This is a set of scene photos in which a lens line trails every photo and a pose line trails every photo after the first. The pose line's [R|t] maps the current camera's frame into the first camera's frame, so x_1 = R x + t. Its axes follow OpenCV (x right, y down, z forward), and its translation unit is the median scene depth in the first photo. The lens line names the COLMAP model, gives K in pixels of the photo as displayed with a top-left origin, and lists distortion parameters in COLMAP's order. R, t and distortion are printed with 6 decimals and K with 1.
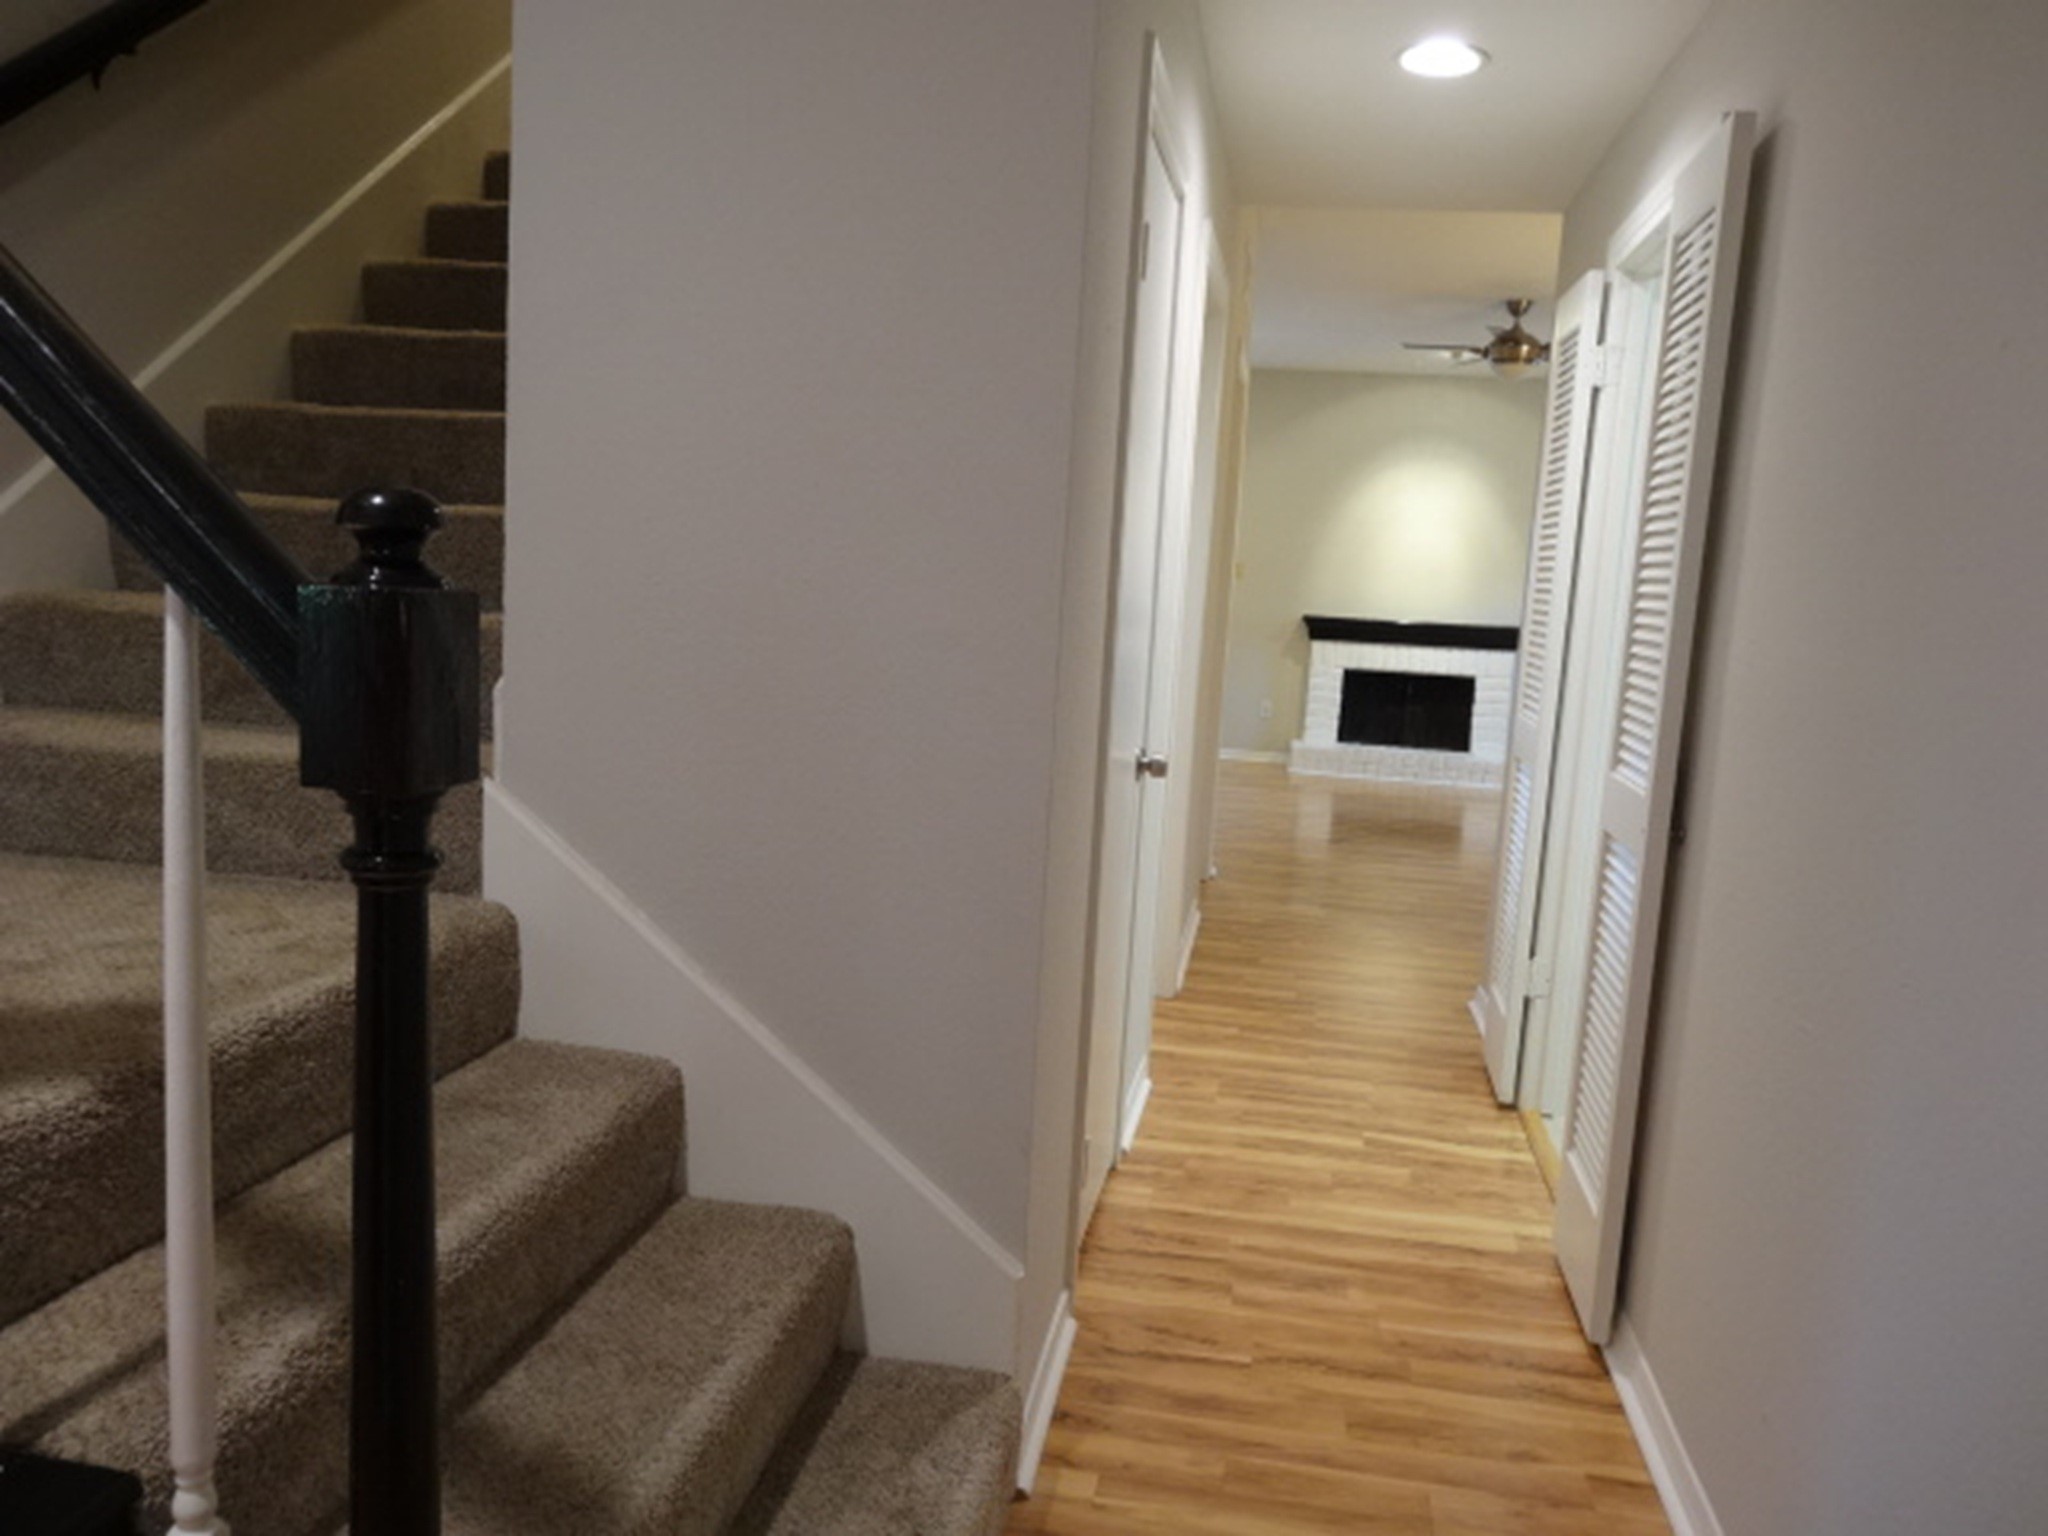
lens RADIAL K [[1485.1, 0, 1024.0], [0, 1485.1, 768.0], [0, 0, 1]] dist [-0.000309, 0.005573]
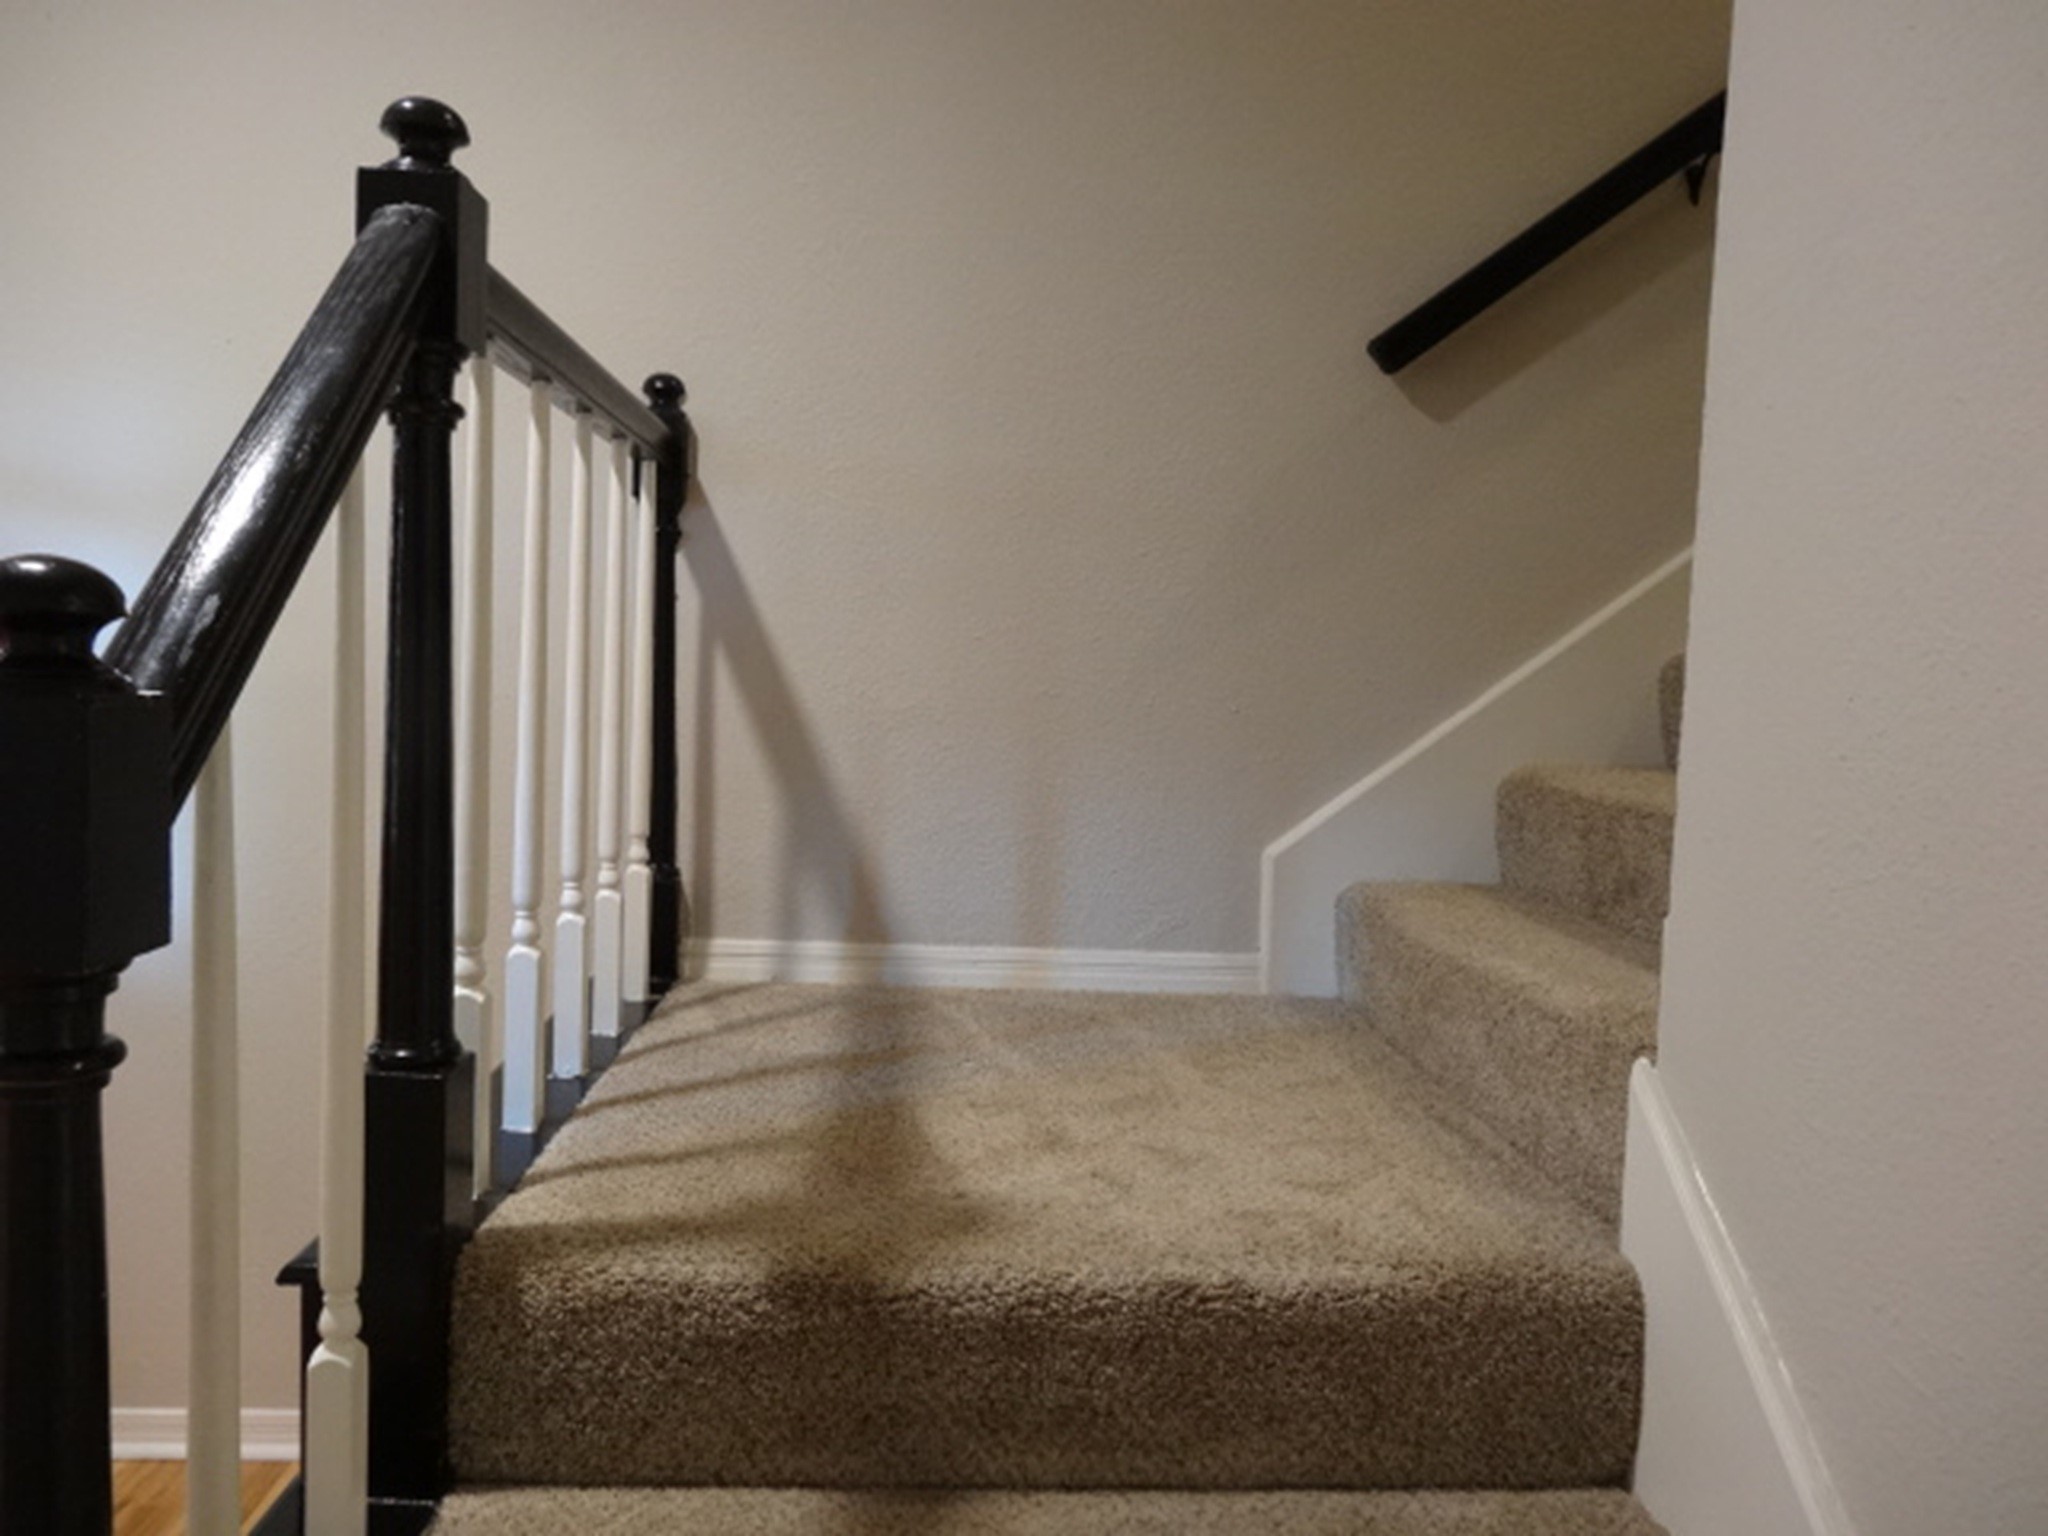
lens RADIAL K [[1485.1, 0, 1024.0], [0, 1485.1, 768.0], [0, 0, 1]] dist [-0.000309, 0.005573]
pose [[0.284100, 0.025937, -0.958444, 0.279043], [-0.166575, 0.985768, -0.022699, -0.097991], [0.944214, 0.166101, 0.284377, 0.857500]]
